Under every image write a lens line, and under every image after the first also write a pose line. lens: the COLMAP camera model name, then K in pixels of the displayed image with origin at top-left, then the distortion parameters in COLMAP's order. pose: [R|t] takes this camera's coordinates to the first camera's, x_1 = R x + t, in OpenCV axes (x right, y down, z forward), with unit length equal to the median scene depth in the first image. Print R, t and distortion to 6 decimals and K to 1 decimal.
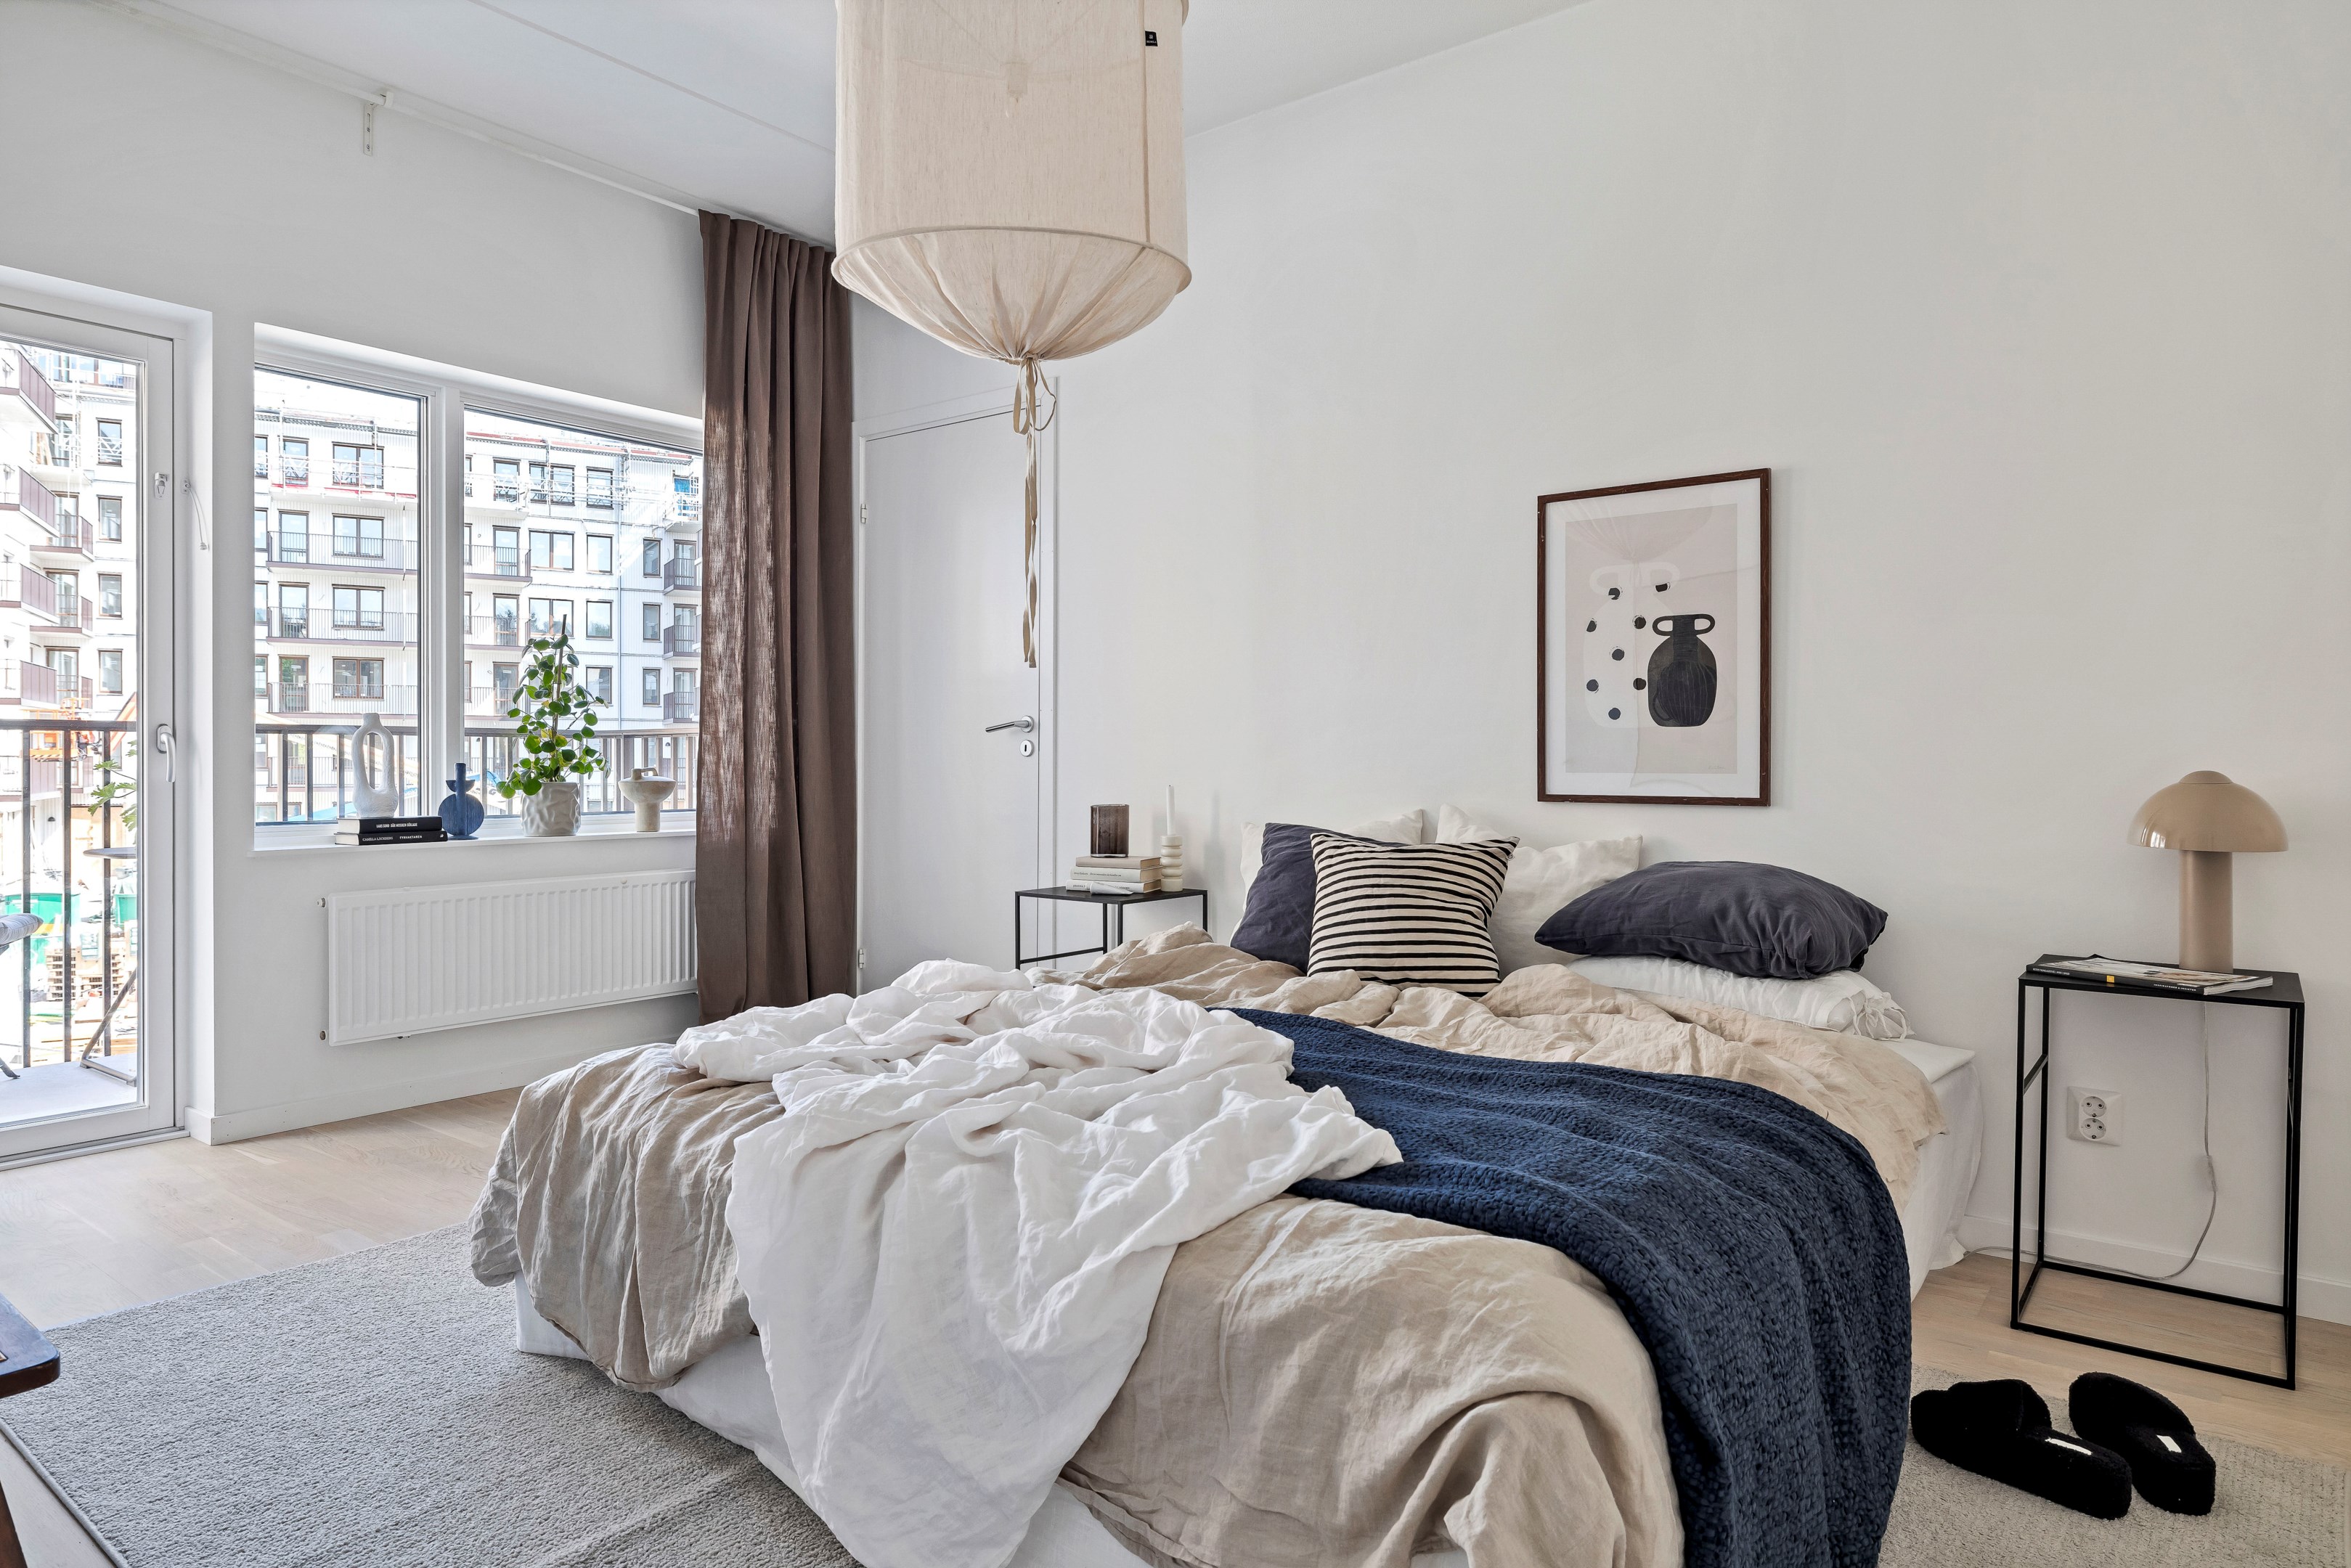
lens RADIAL K [[1387.9, 0, 1176.0], [0, 1387.9, 766.0], [0, 0, 1]] dist [0.000064, -0.000495]
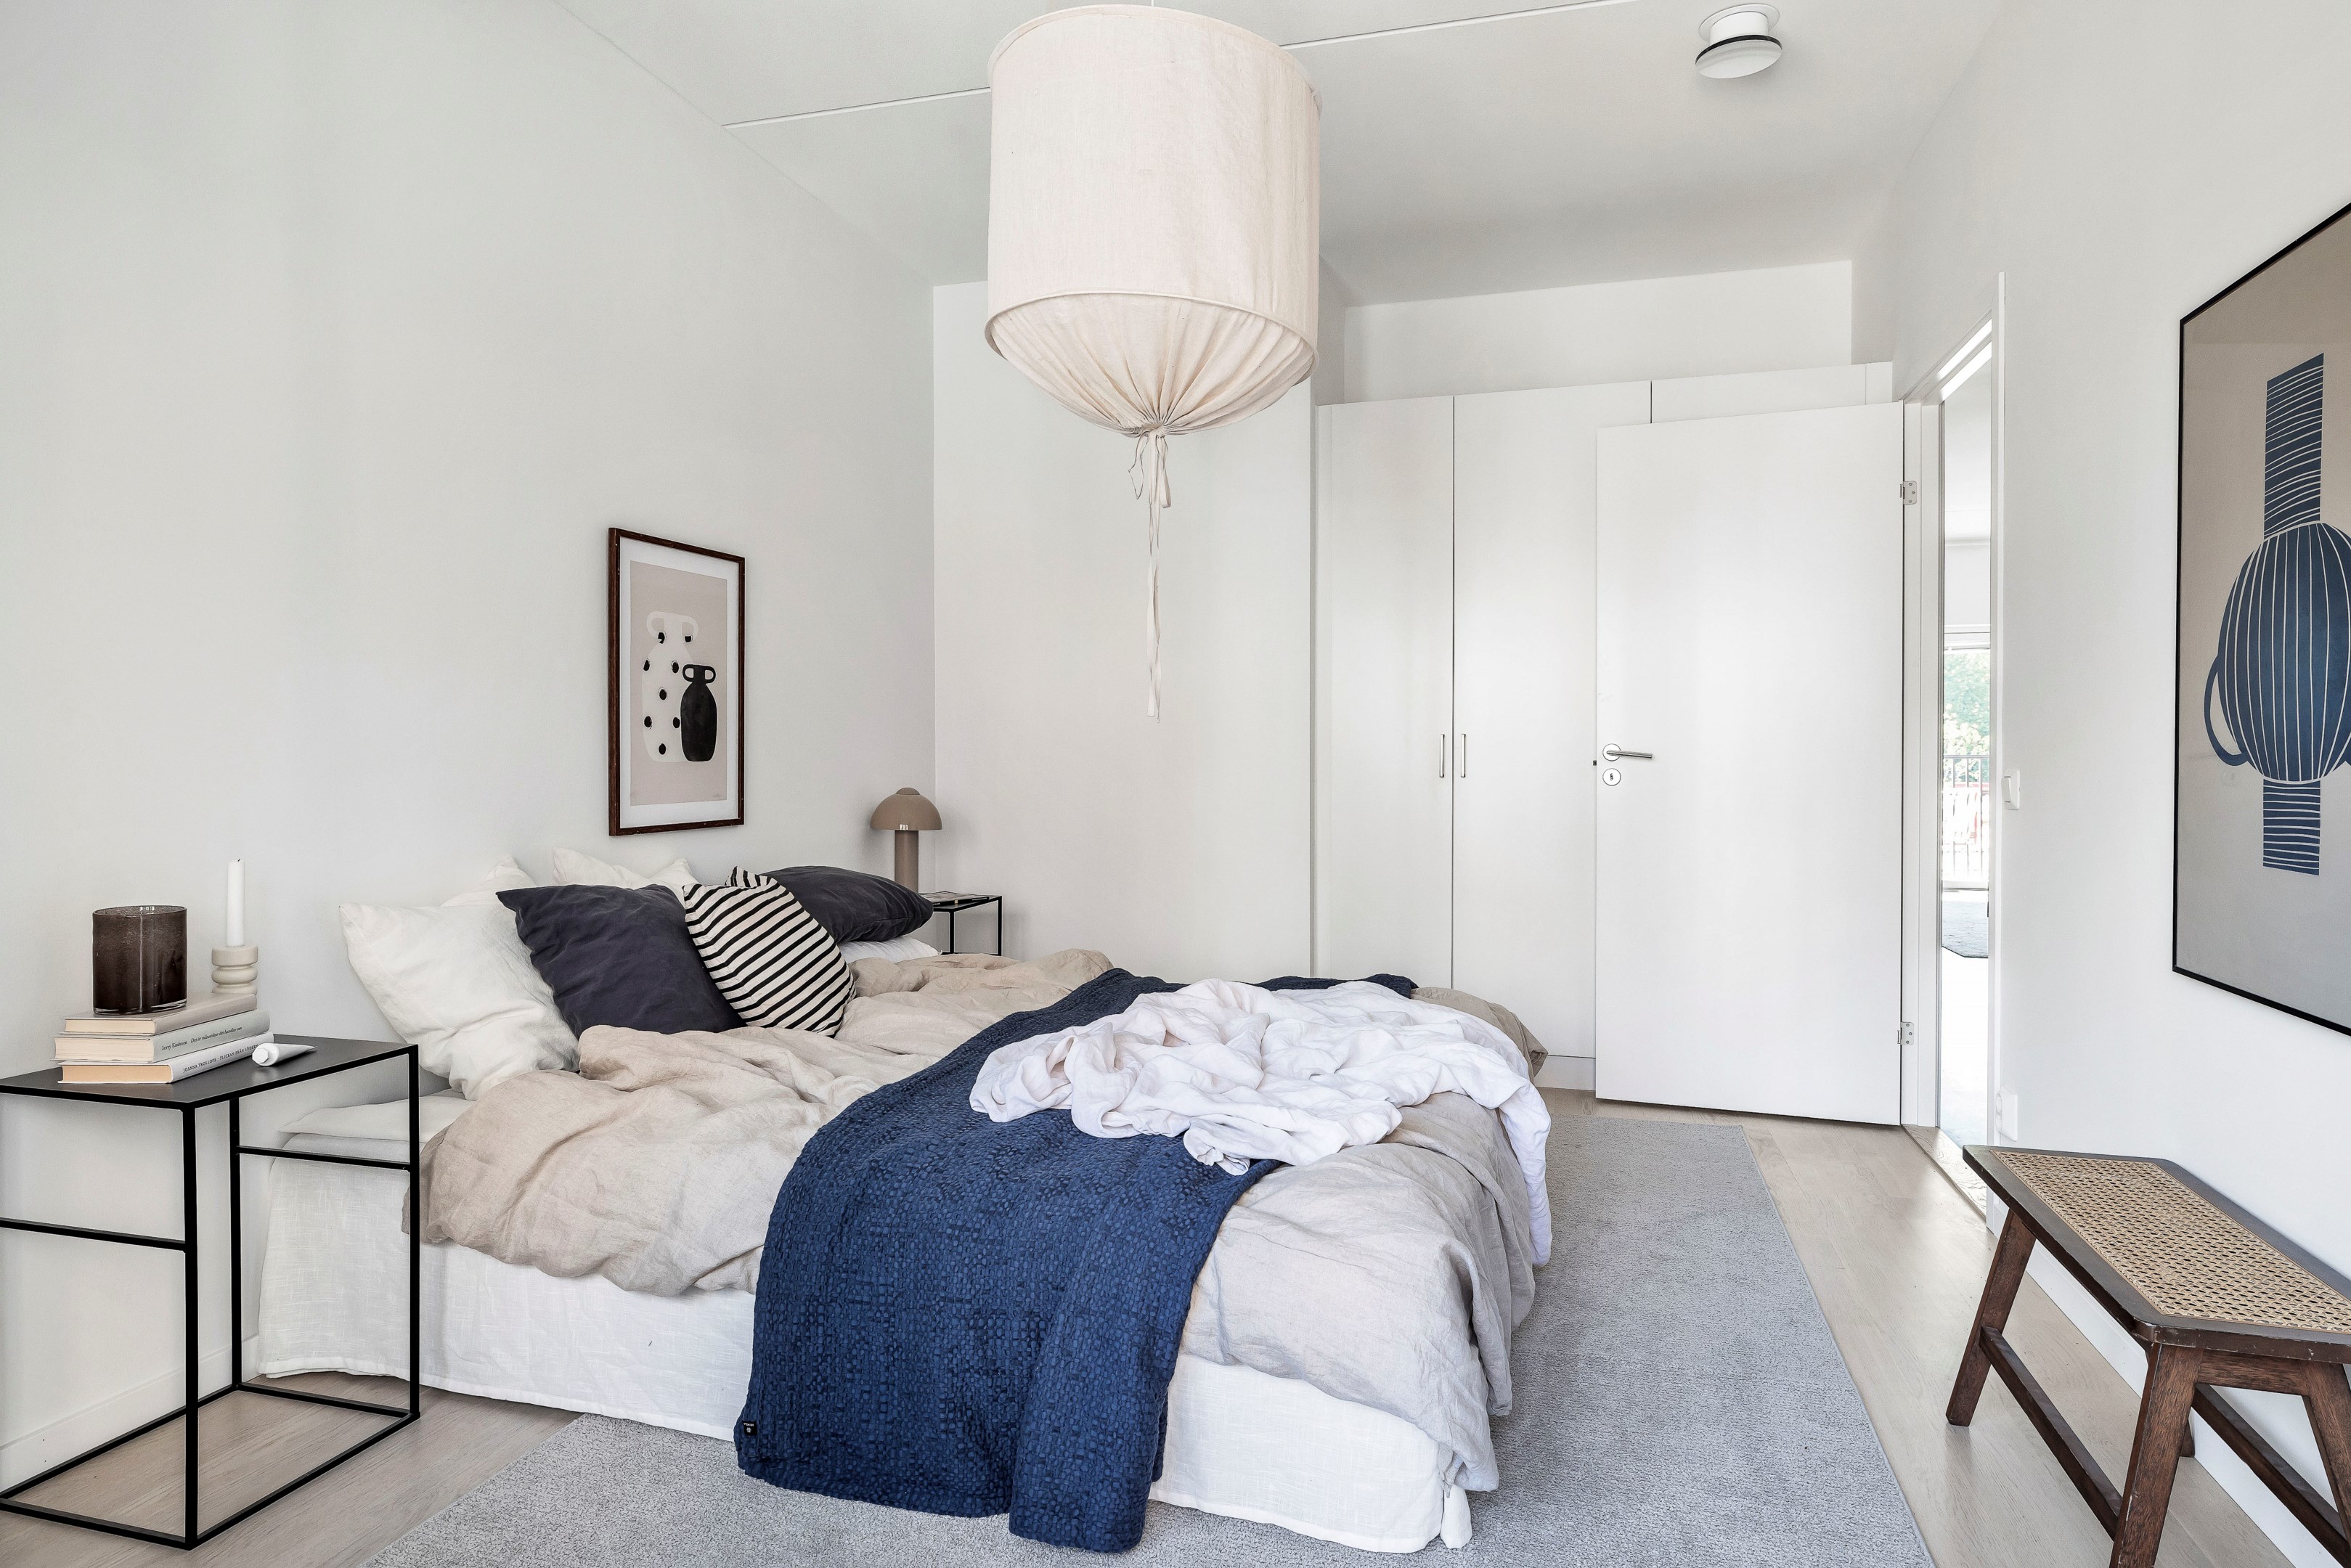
lens RADIAL K [[1387.9, 0, 1176.0], [0, 1387.9, 766.0], [0, 0, 1]] dist [0.000064, -0.000495]
pose [[-0.373451, -0.012025, 0.927572, -0.849973], [0.003567, 0.999890, 0.014399, -0.039288], [-0.927643, 0.008686, -0.373367, 1.050683]]
